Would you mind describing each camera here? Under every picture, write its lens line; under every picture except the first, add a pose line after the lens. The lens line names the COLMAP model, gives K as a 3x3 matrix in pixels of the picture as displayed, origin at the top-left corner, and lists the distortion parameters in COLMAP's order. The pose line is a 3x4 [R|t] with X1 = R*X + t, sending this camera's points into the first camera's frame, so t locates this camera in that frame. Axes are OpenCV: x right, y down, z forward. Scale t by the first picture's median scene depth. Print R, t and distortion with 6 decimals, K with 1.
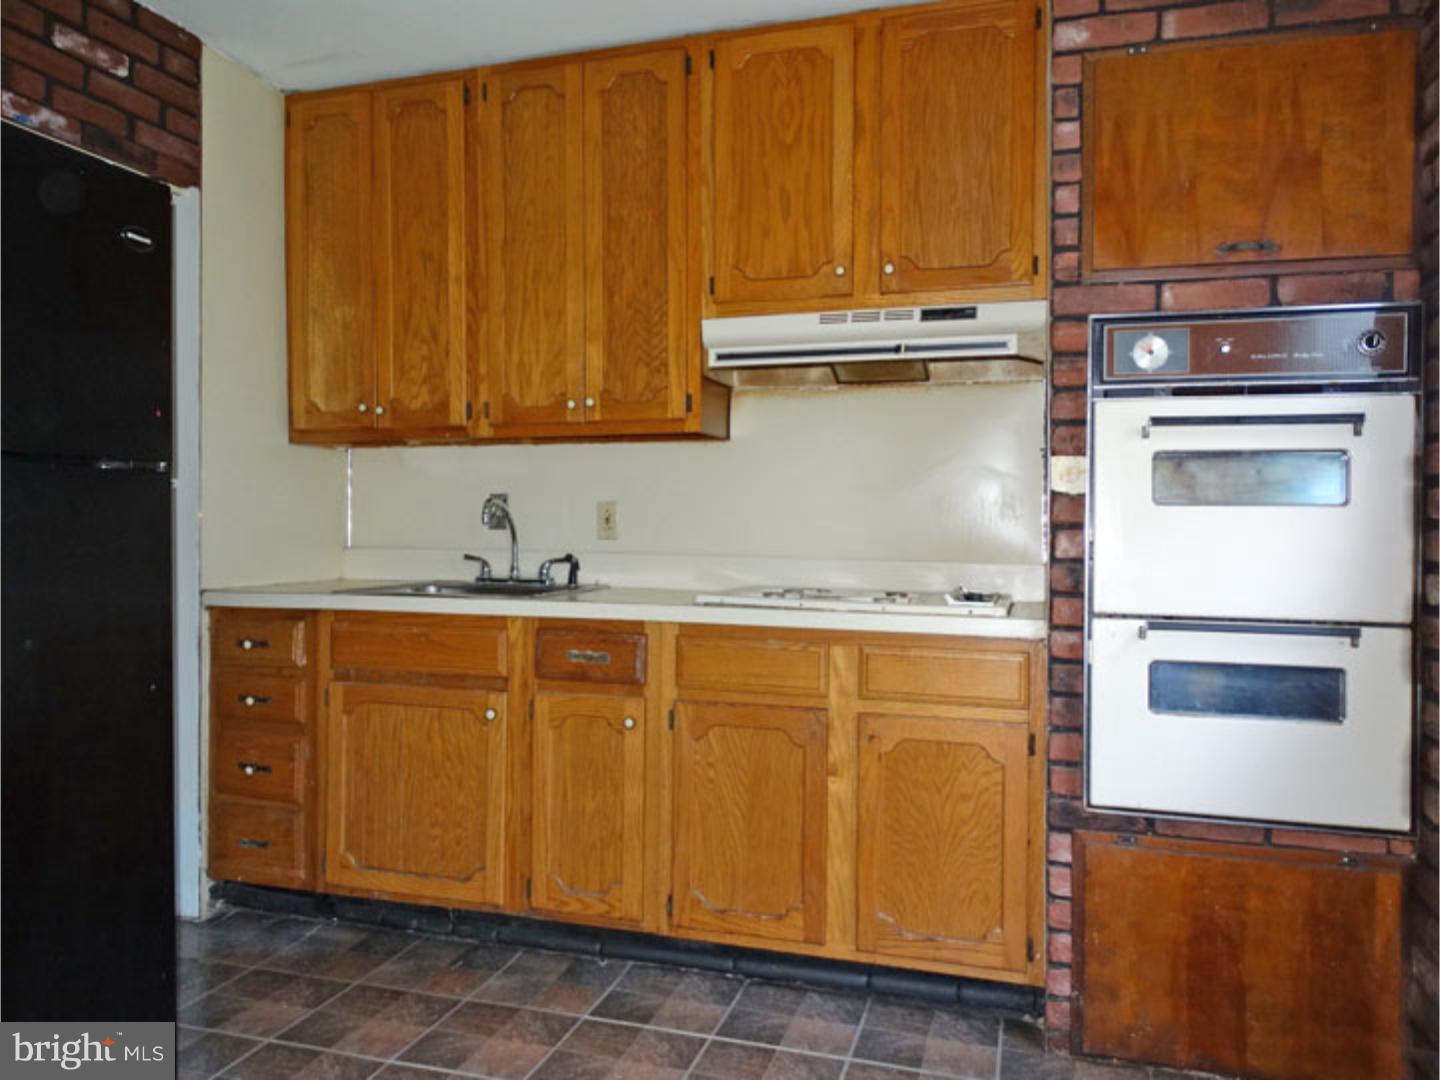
lens RADIAL K [[1044.0, 0, 720.0], [0, 1044.0, 540.0], [0, 0, 1]] dist [0.003157, -0.004819]
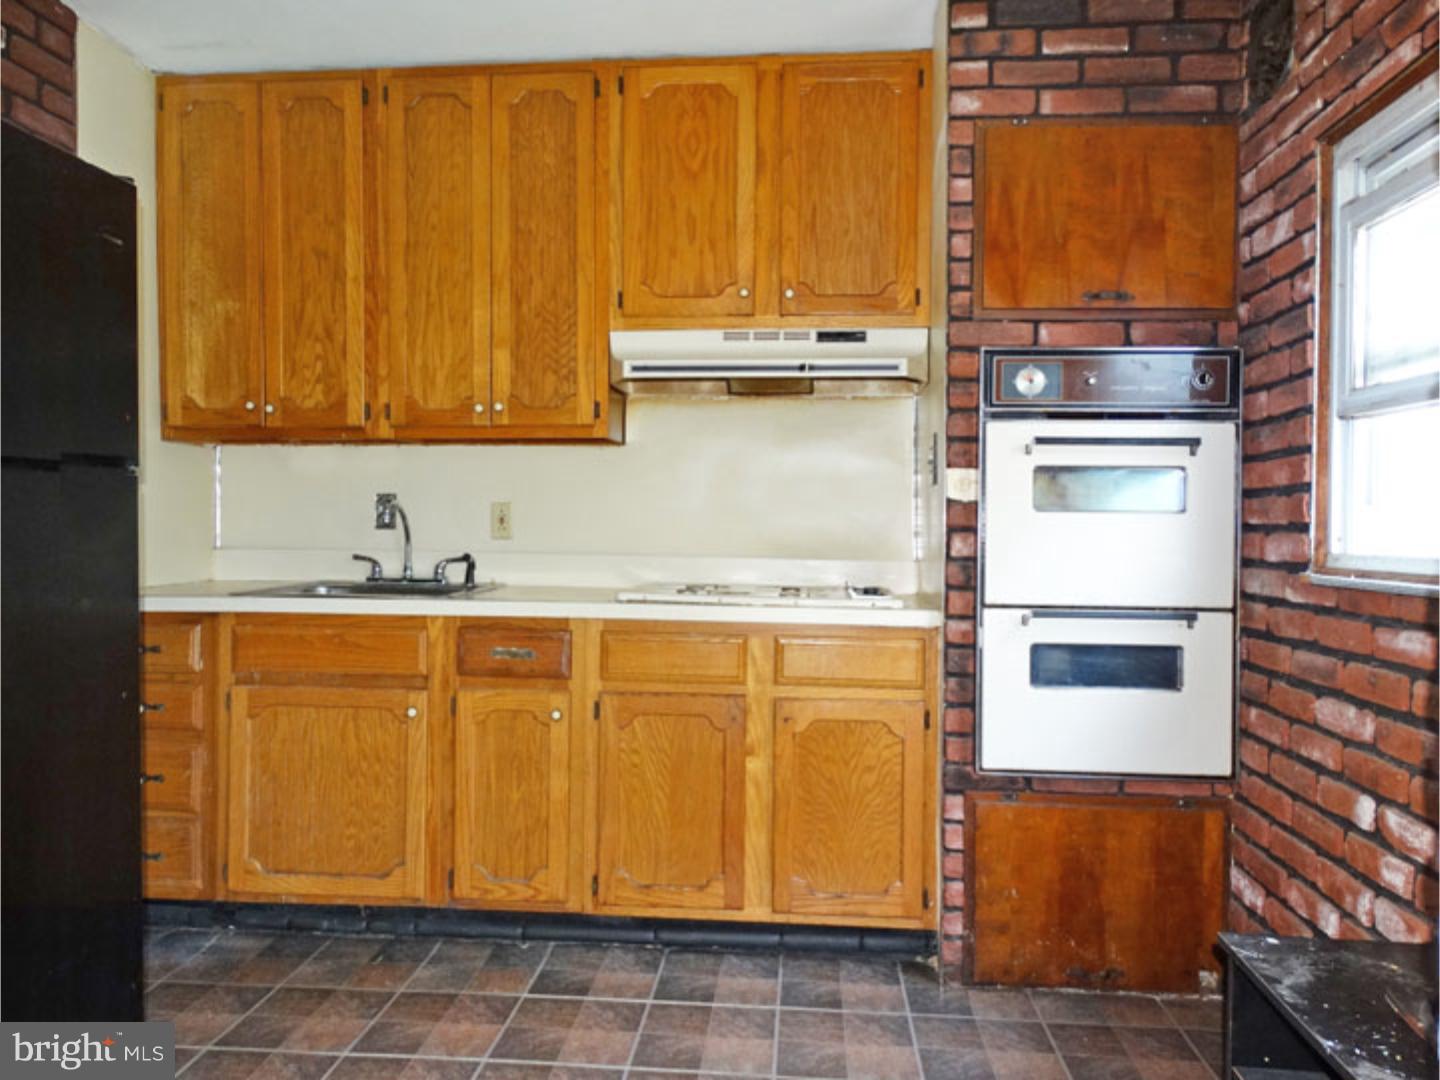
lens RADIAL K [[1038.0, 0, 721.3], [0, 1038.0, 541.6], [0, 0, 1]] dist [0.000481, 0.001114]
pose [[0.977391, -0.003614, 0.211410, -0.142928], [0.001832, 0.999961, 0.008625, -0.008253], [-0.211433, -0.008043, 0.977359, -0.055346]]
